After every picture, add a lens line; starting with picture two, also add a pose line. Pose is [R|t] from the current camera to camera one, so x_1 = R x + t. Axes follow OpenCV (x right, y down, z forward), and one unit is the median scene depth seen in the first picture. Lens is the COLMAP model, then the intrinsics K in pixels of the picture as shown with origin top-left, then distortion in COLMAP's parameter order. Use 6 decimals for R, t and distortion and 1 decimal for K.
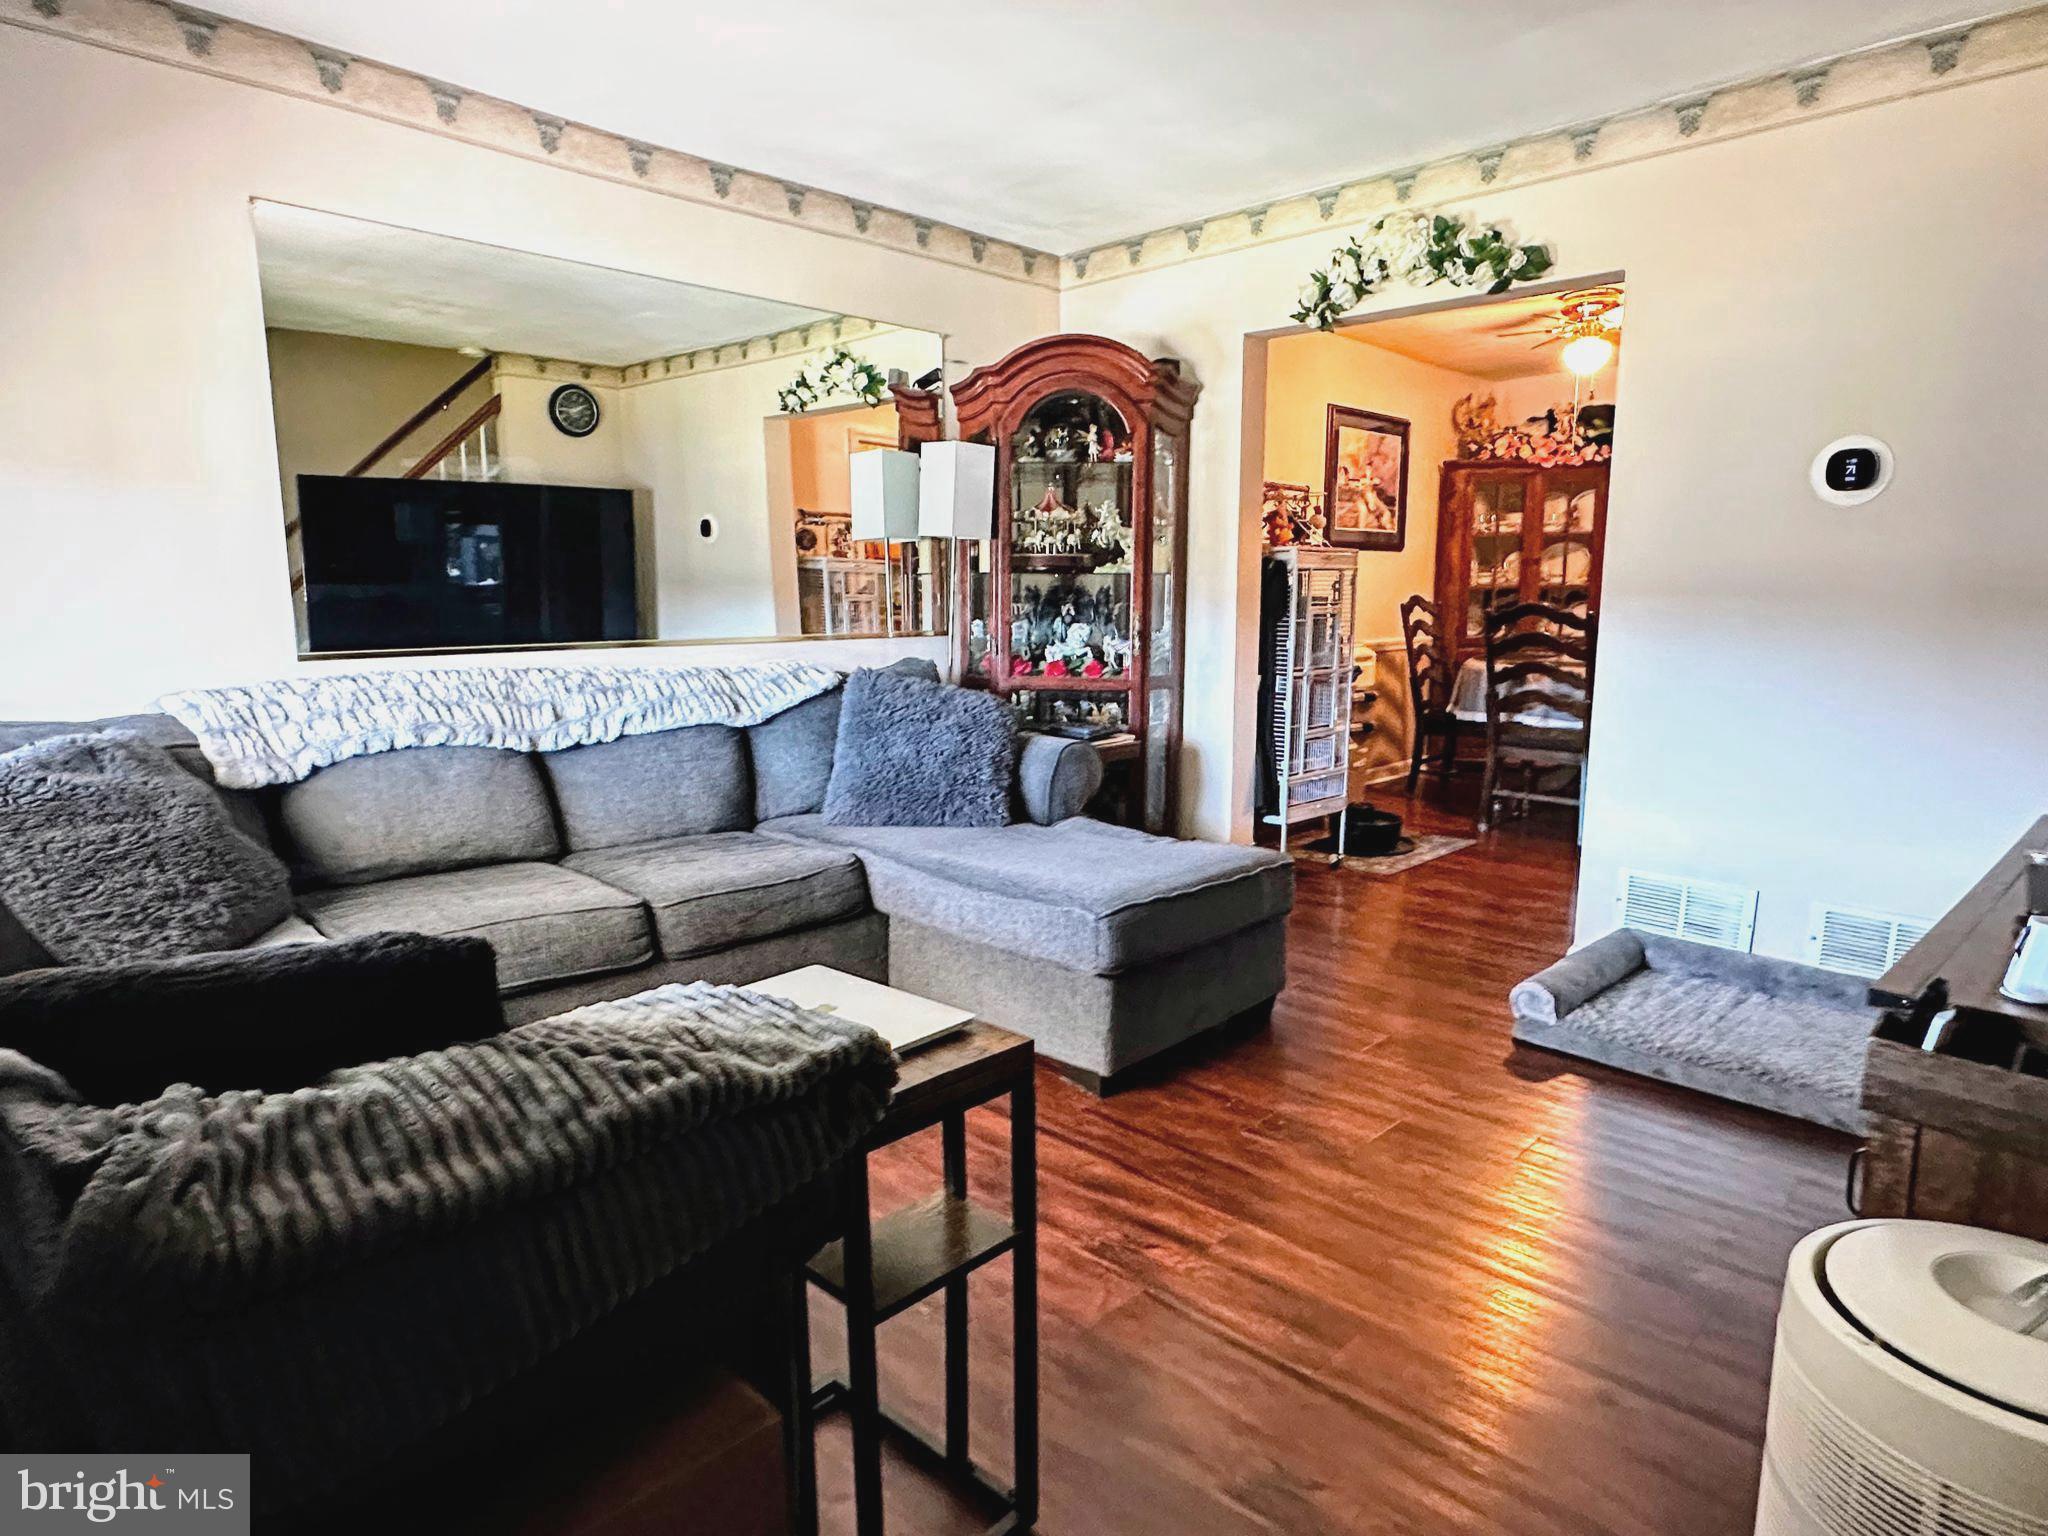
lens RADIAL K [[1186.9, 0, 1024.0], [0, 1186.9, 768.0], [0, 0, 1]] dist [0.000413, -0.000005]
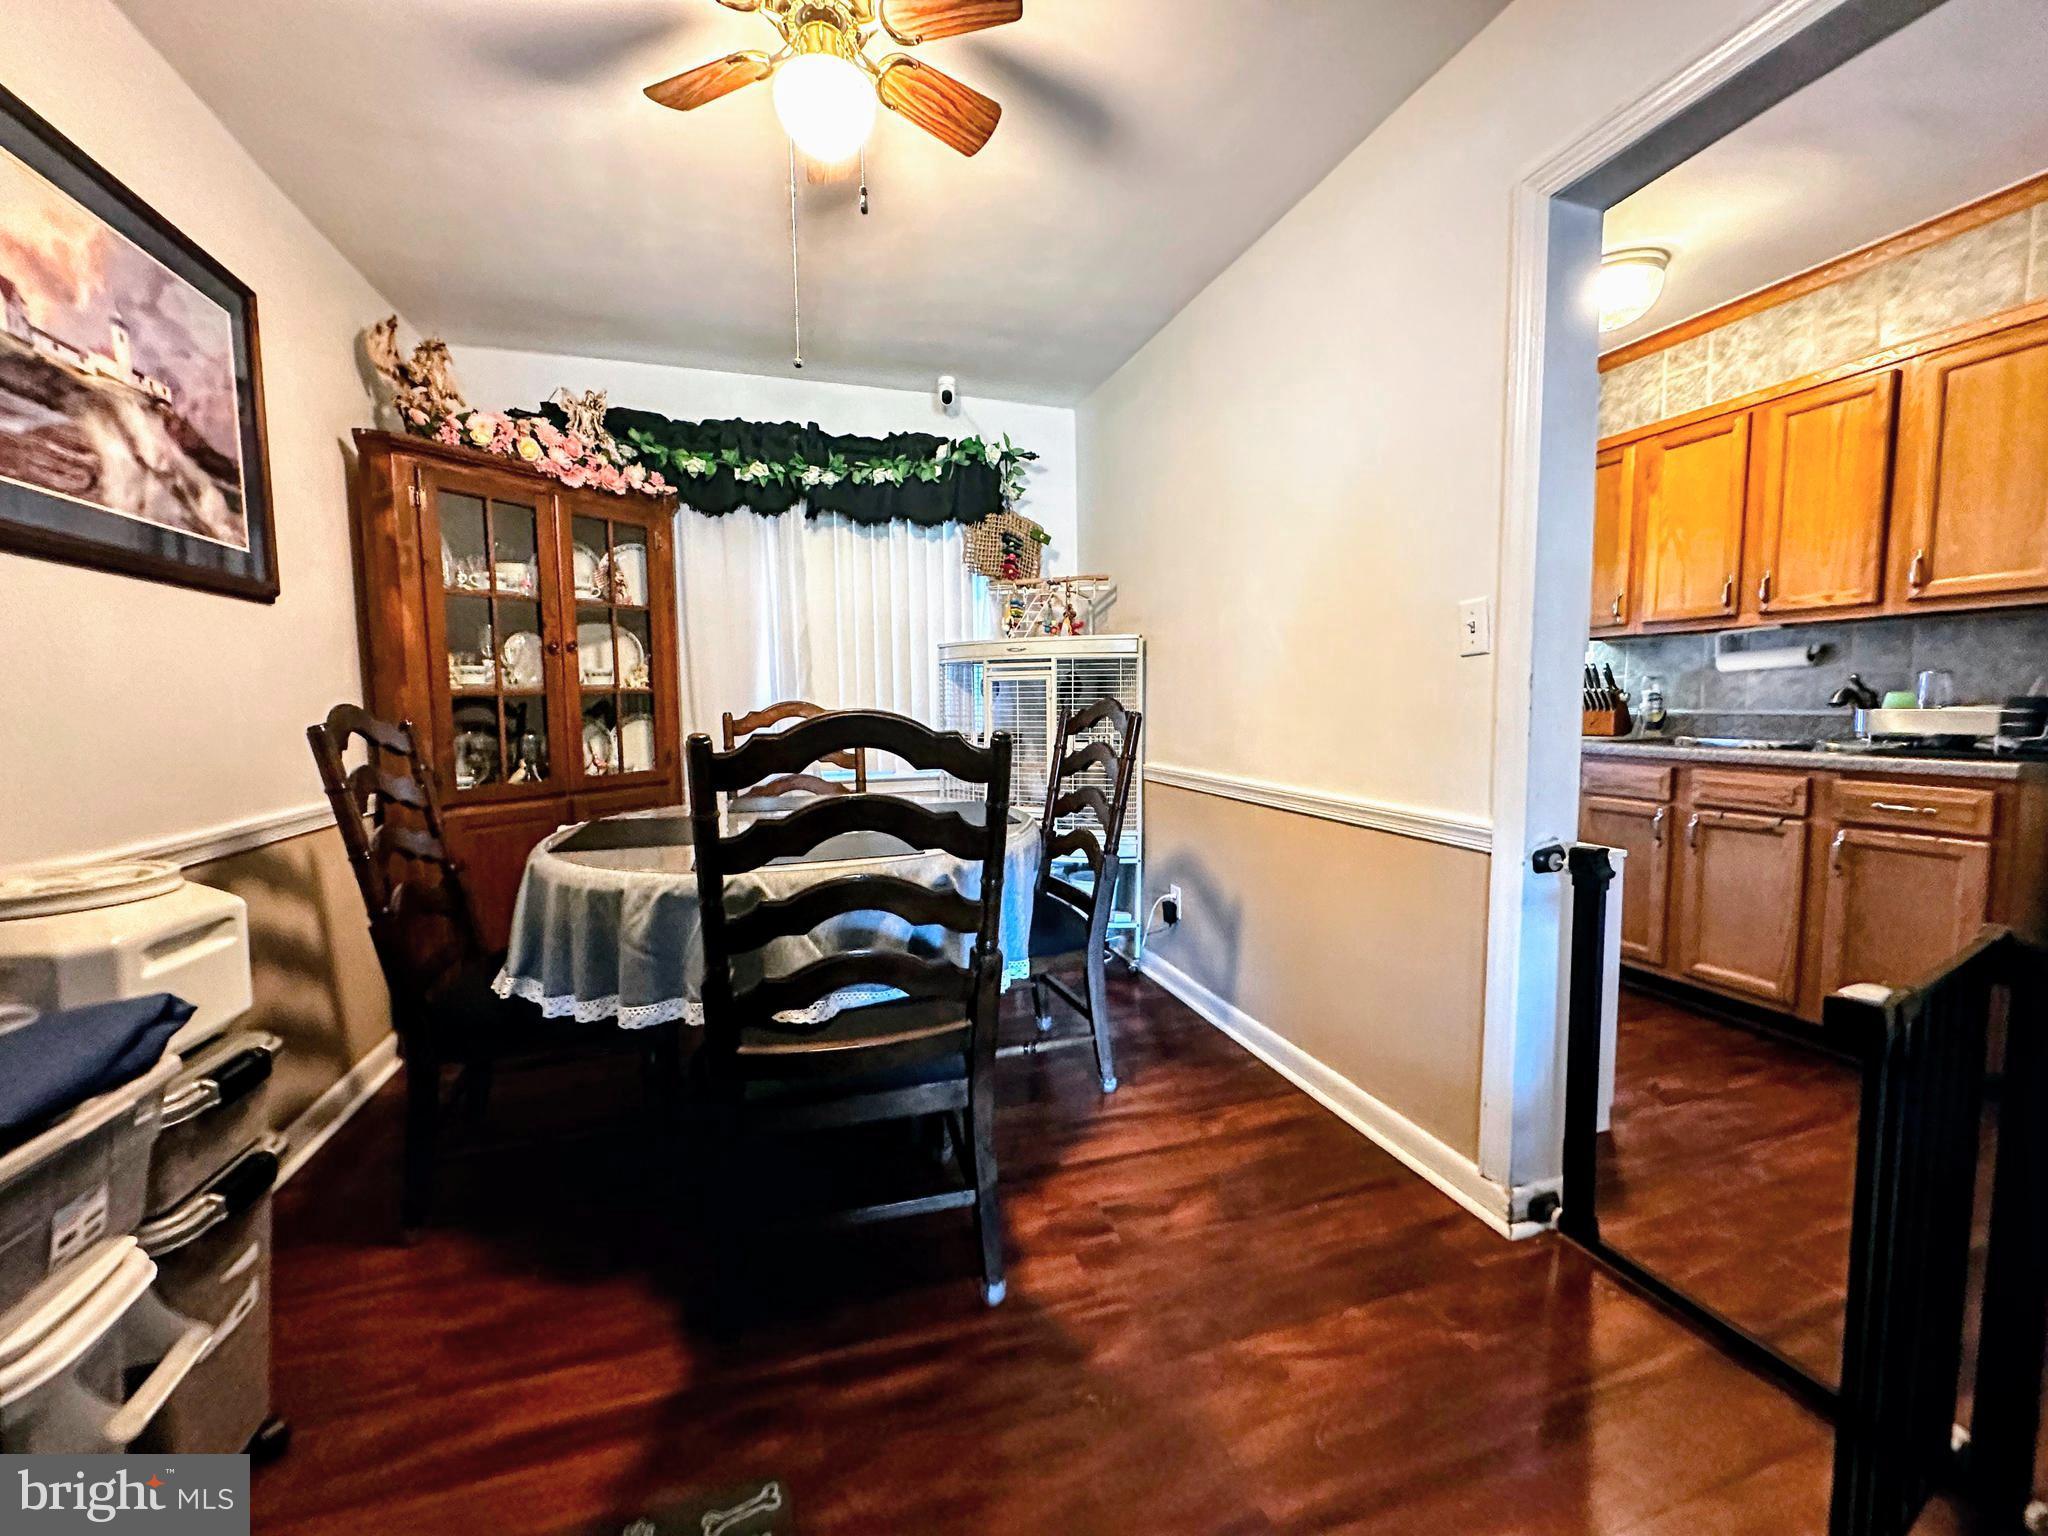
lens RADIAL K [[817.6, 0, 1024.0], [0, 817.6, 768.0], [0, 0, 1]] dist [-0.001754, -0.000295]
pose [[0.474209, -0.078117, 0.876940, 0.186196], [0.153254, 0.988173, 0.005153, -0.086151], [-0.866971, 0.131951, 0.480572, 0.636570]]
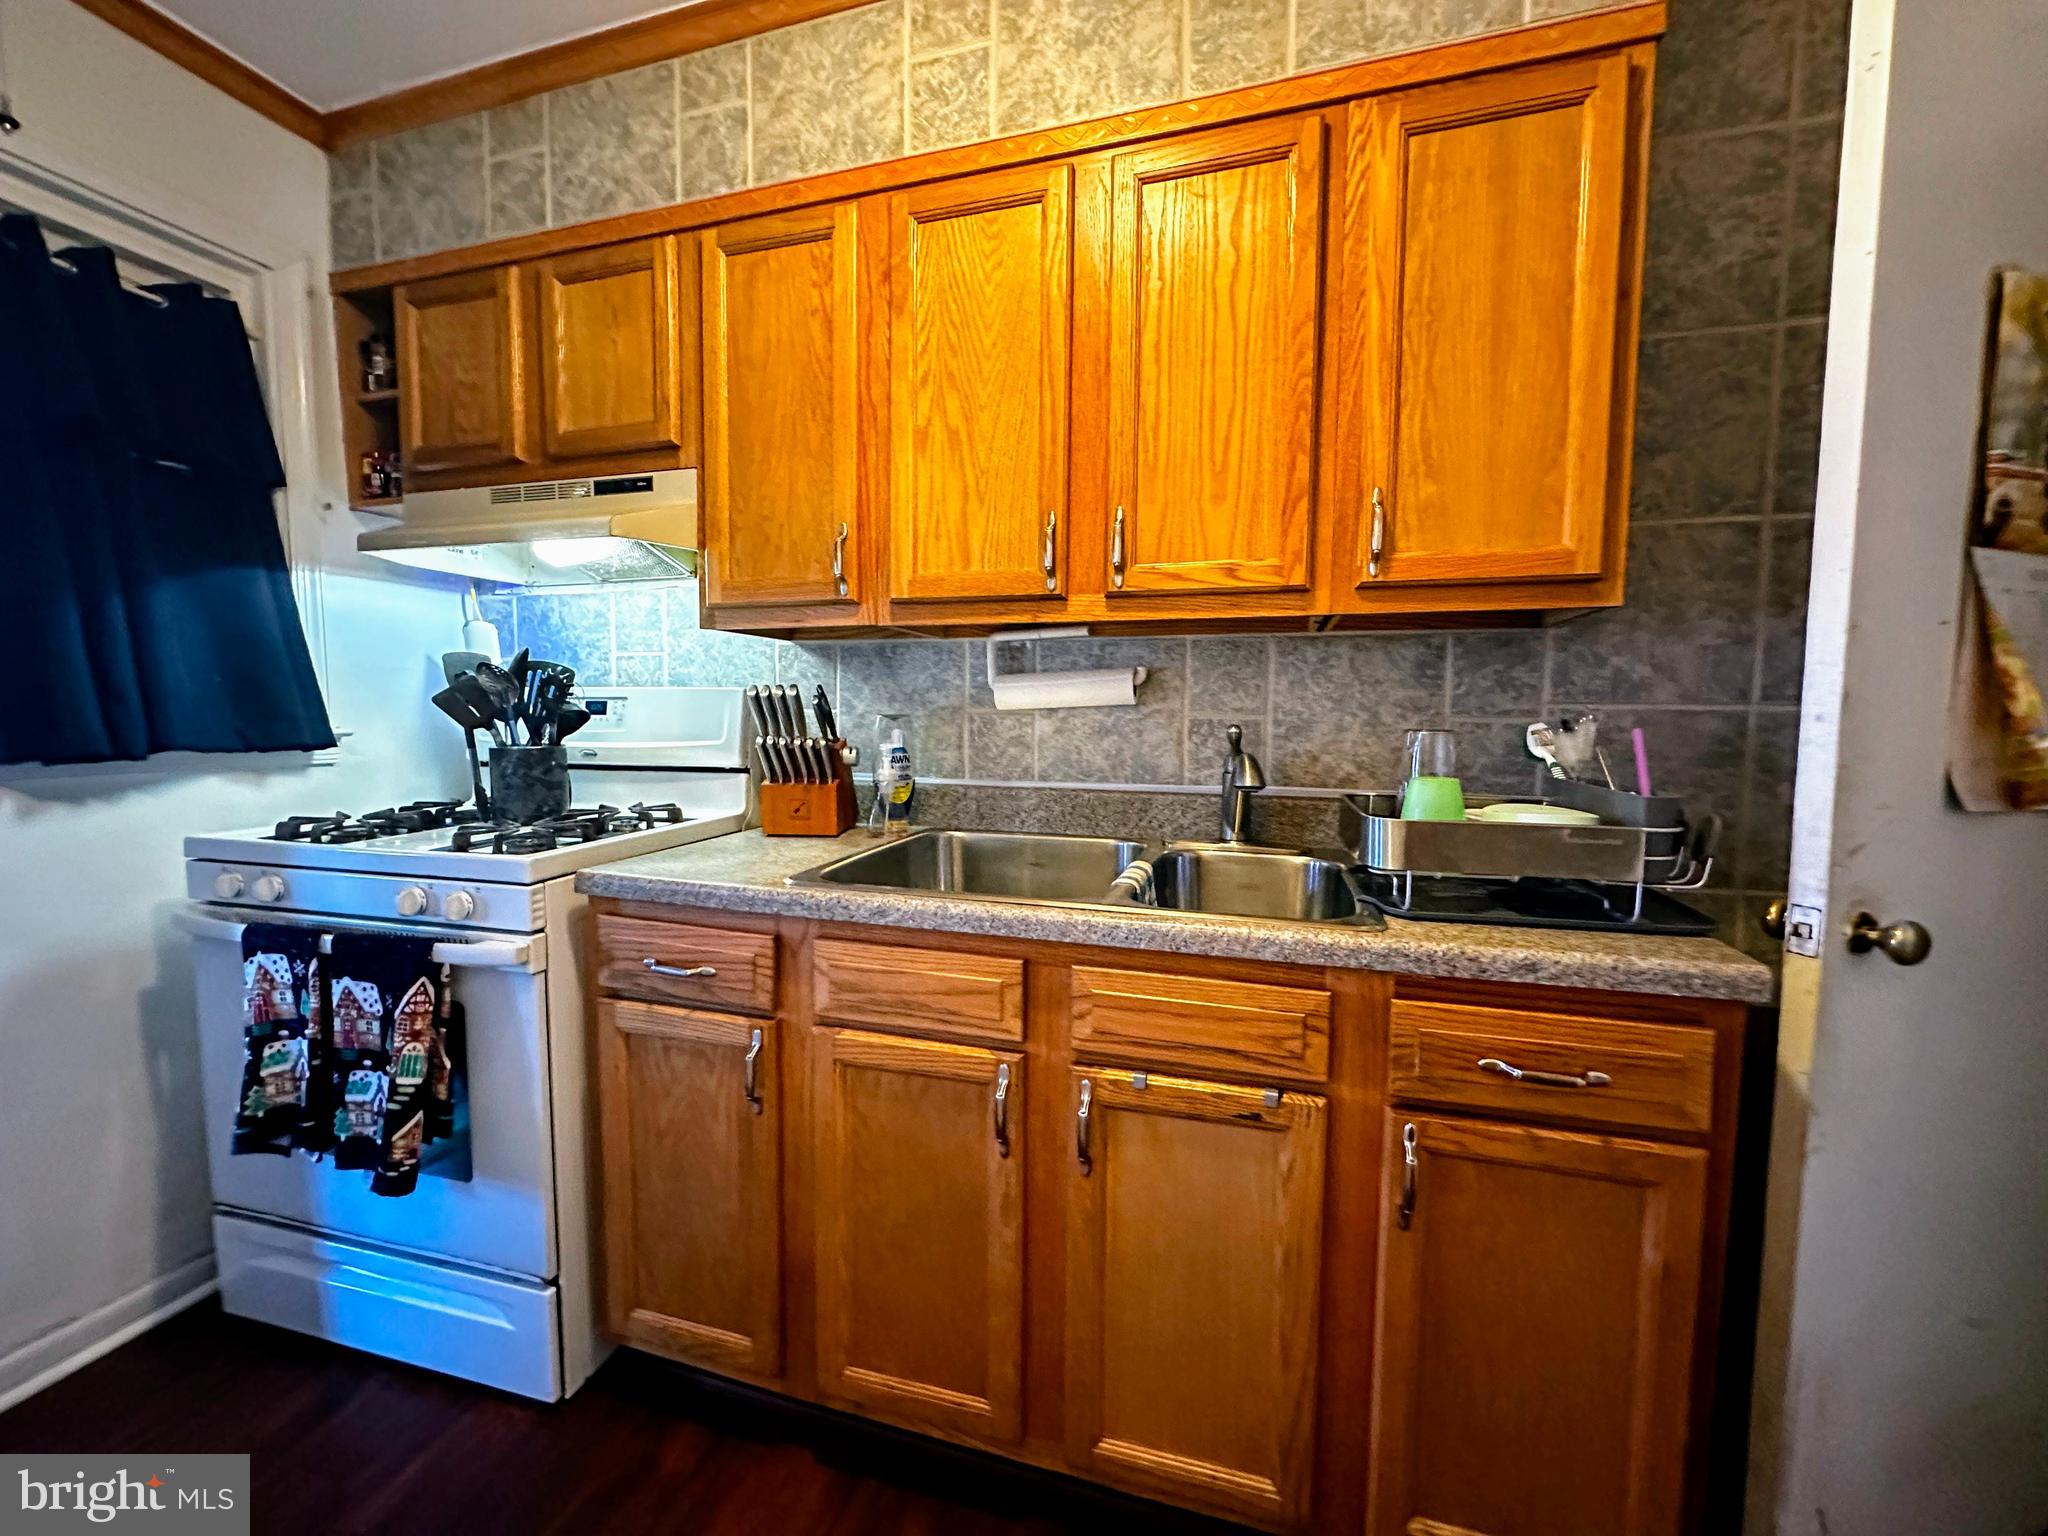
lens RADIAL K [[817.6, 0, 1024.0], [0, 817.6, 768.0], [0, 0, 1]] dist [-0.001754, -0.000295]
pose [[-0.456746, -0.065902, 0.887153, 0.644132], [0.137039, 0.980136, 0.143364, -0.096334], [-0.878978, 0.187056, -0.438642, 0.610161]]
